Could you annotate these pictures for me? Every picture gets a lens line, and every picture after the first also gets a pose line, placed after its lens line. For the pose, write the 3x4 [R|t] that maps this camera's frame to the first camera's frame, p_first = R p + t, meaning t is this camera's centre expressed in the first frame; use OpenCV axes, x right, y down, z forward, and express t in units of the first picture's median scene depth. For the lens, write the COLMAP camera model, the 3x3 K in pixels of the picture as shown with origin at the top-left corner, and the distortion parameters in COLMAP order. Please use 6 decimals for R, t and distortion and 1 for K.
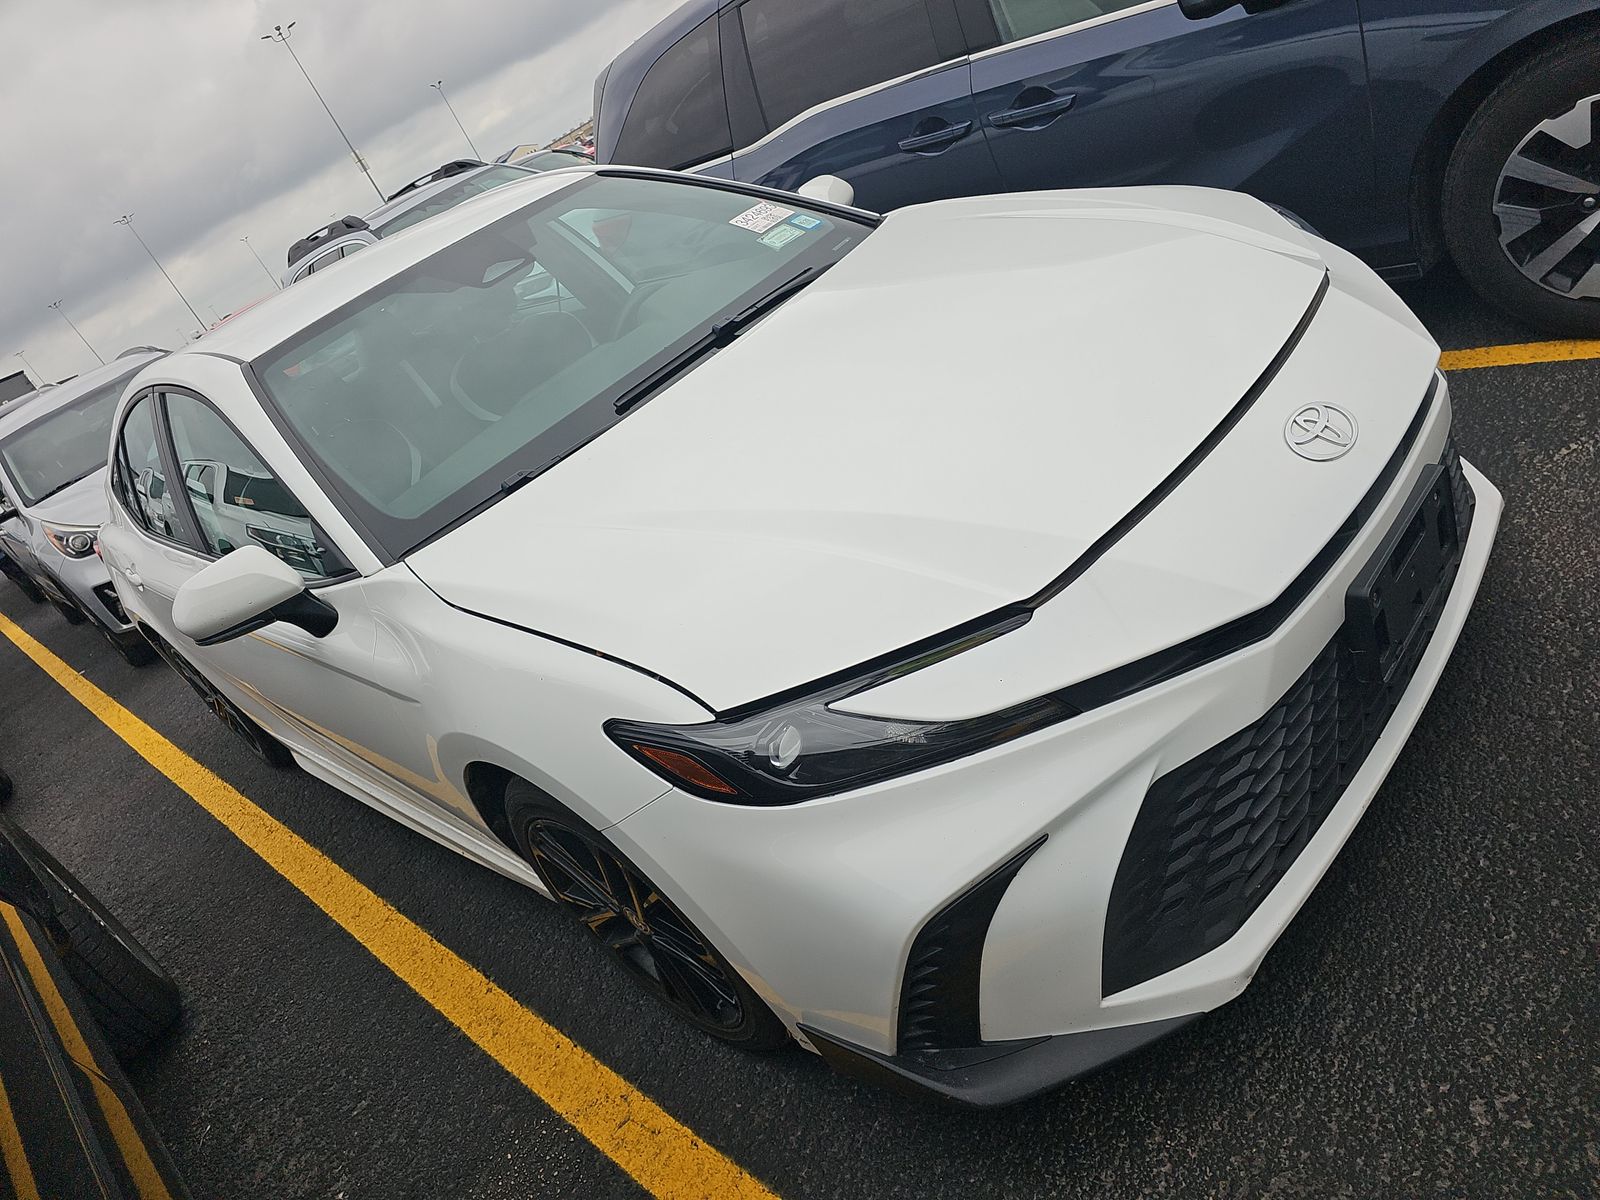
lens RADIAL K [[1042.2, 0, 805.2], [0, 1042.2, 594.0], [0, 0, 1]] dist [0.024296, -0.006791]
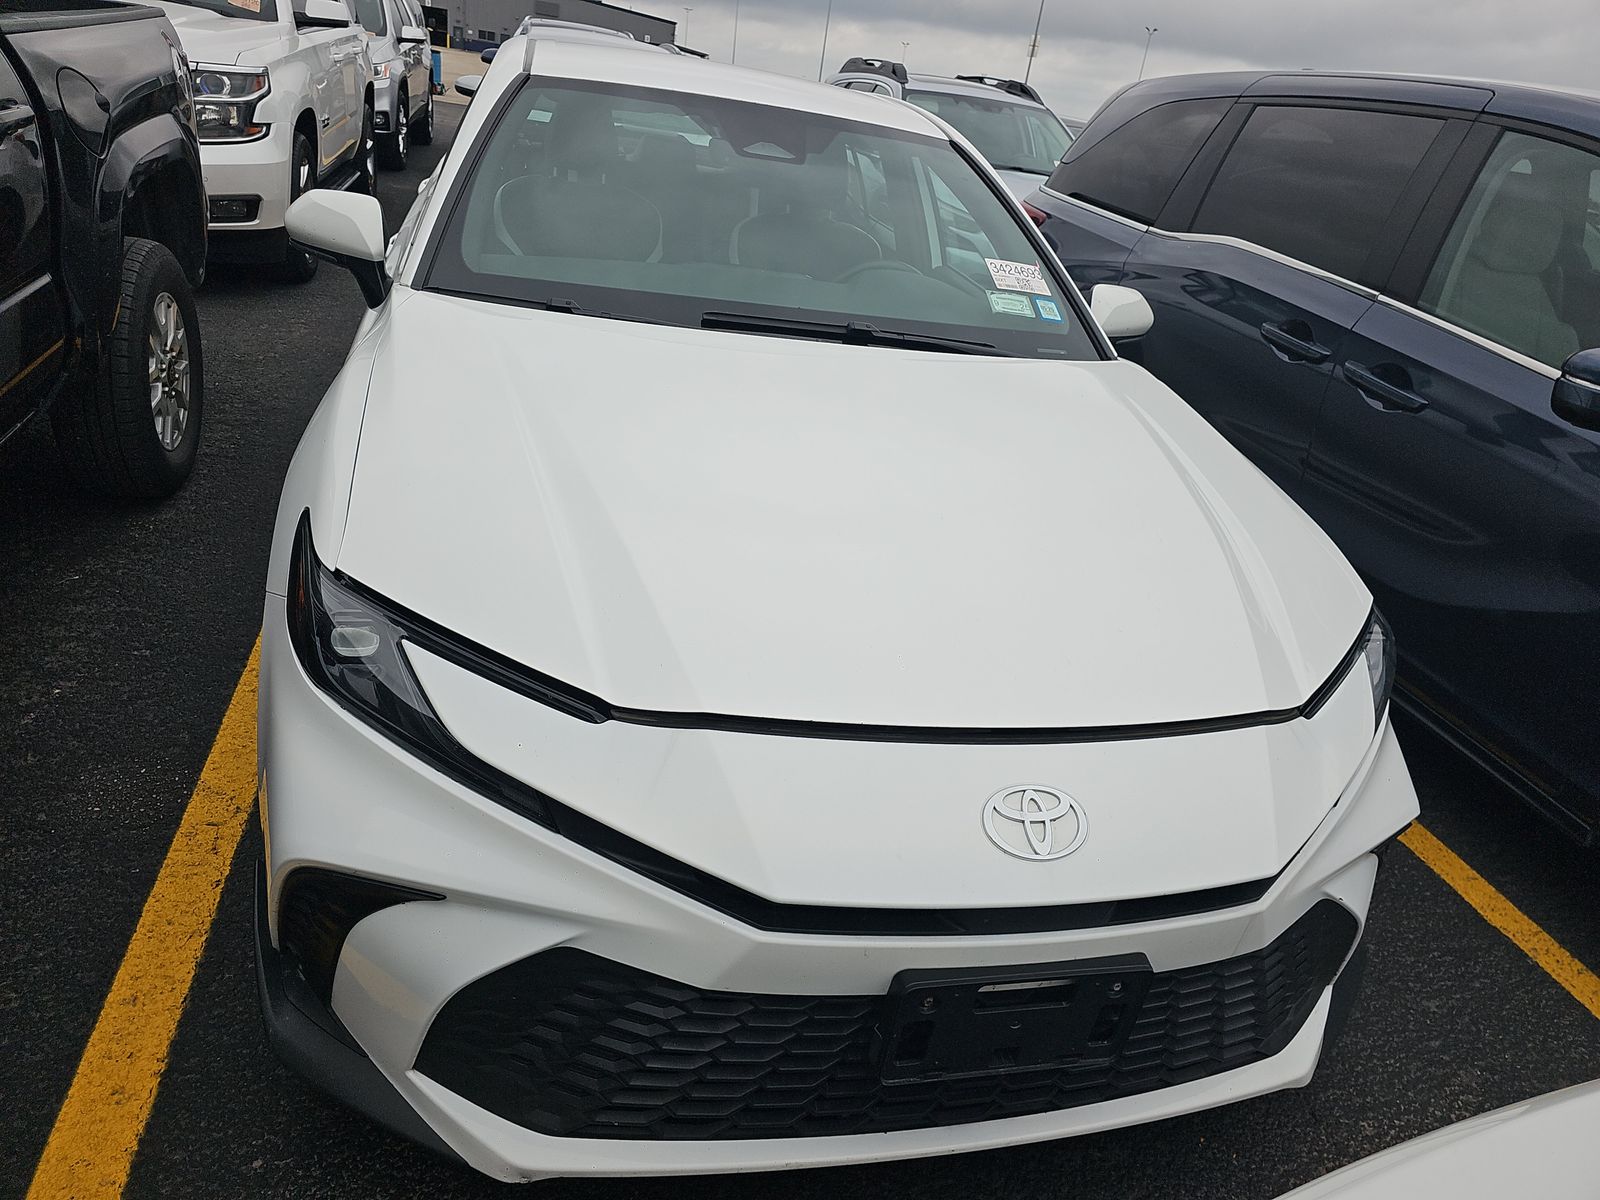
lens RADIAL K [[1042.2, 0, 798.7], [0, 1042.2, 595.6], [0, 0, 1]] dist [0.024296, -0.006791]
pose [[0.696453, 0.685206, -0.213180, 0.291094], [-0.677082, 0.725874, 0.121108, -0.182990], [0.237726, 0.059995, 0.969478, 0.093065]]
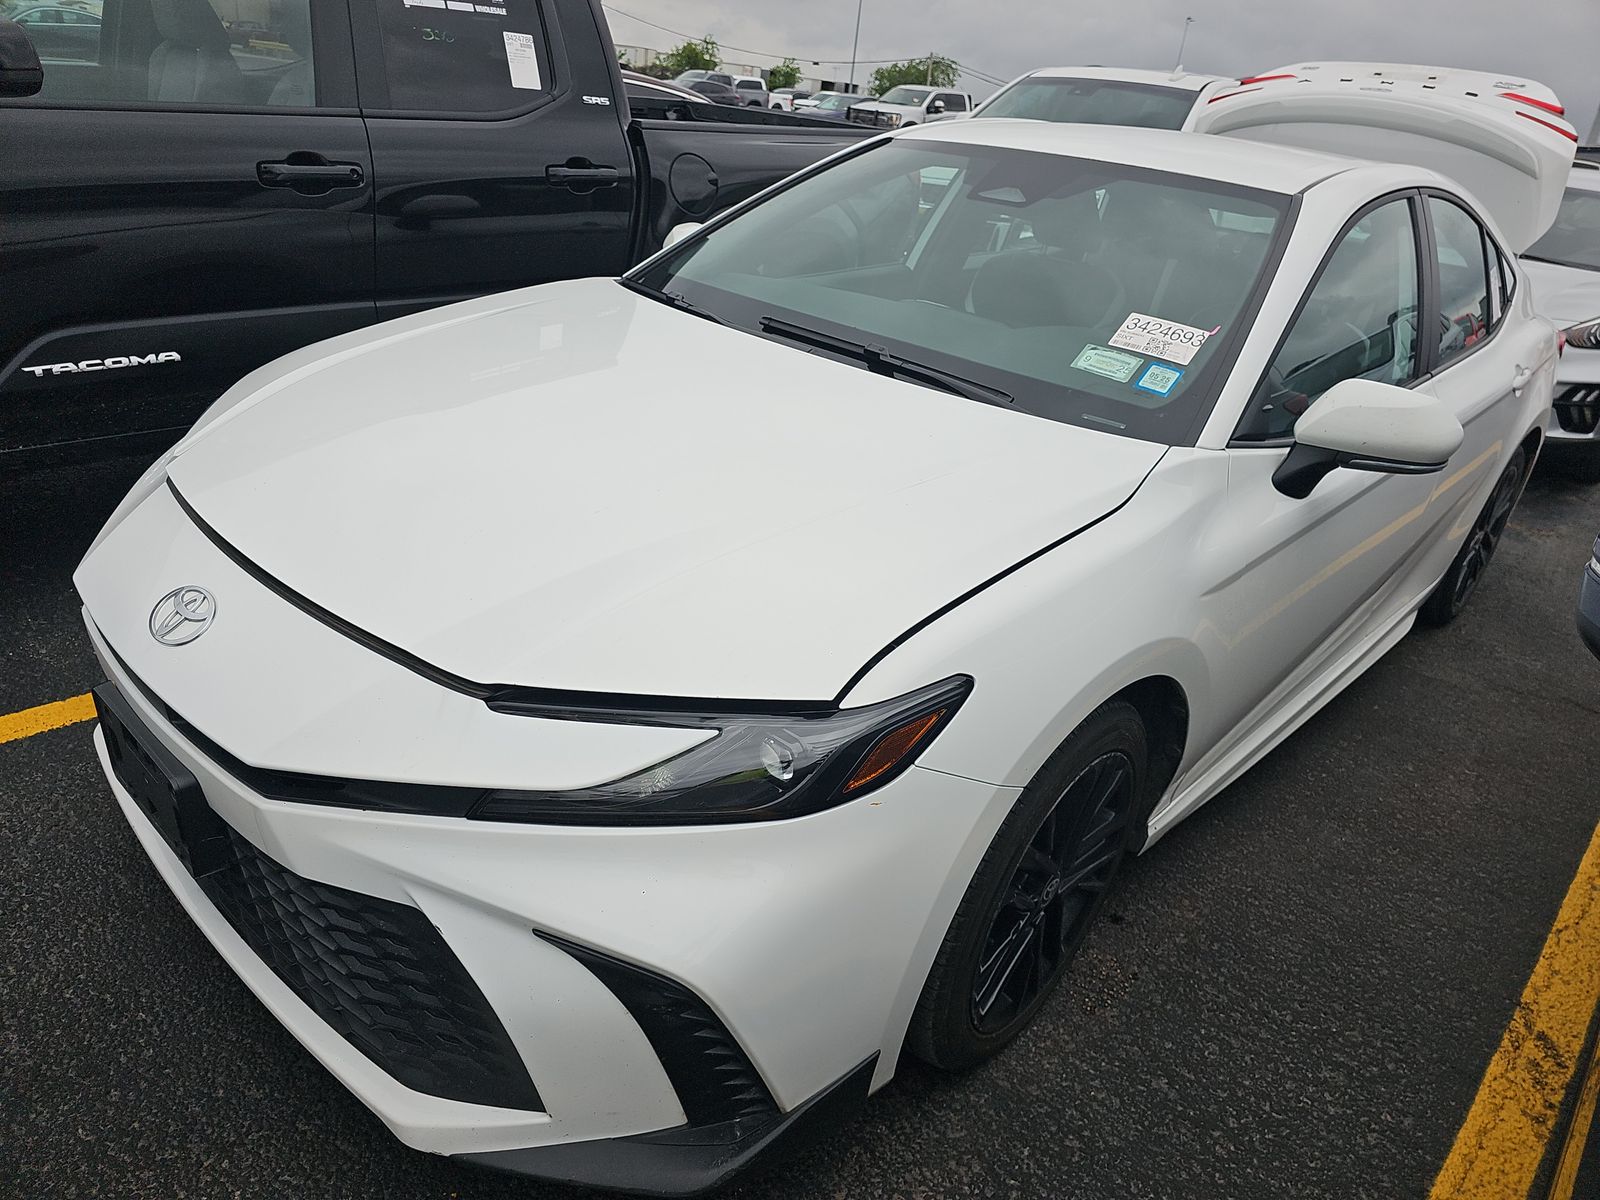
lens RADIAL K [[1042.2, 0, 793.9], [0, 1042.2, 604.0], [0, 0, 1]] dist [0.024296, -0.006791]
pose [[-0.033432, 0.768002, -0.639575, 0.781280], [-0.569438, 0.511268, 0.643697, -0.798252], [0.821354, 0.385718, 0.420236, 0.746640]]
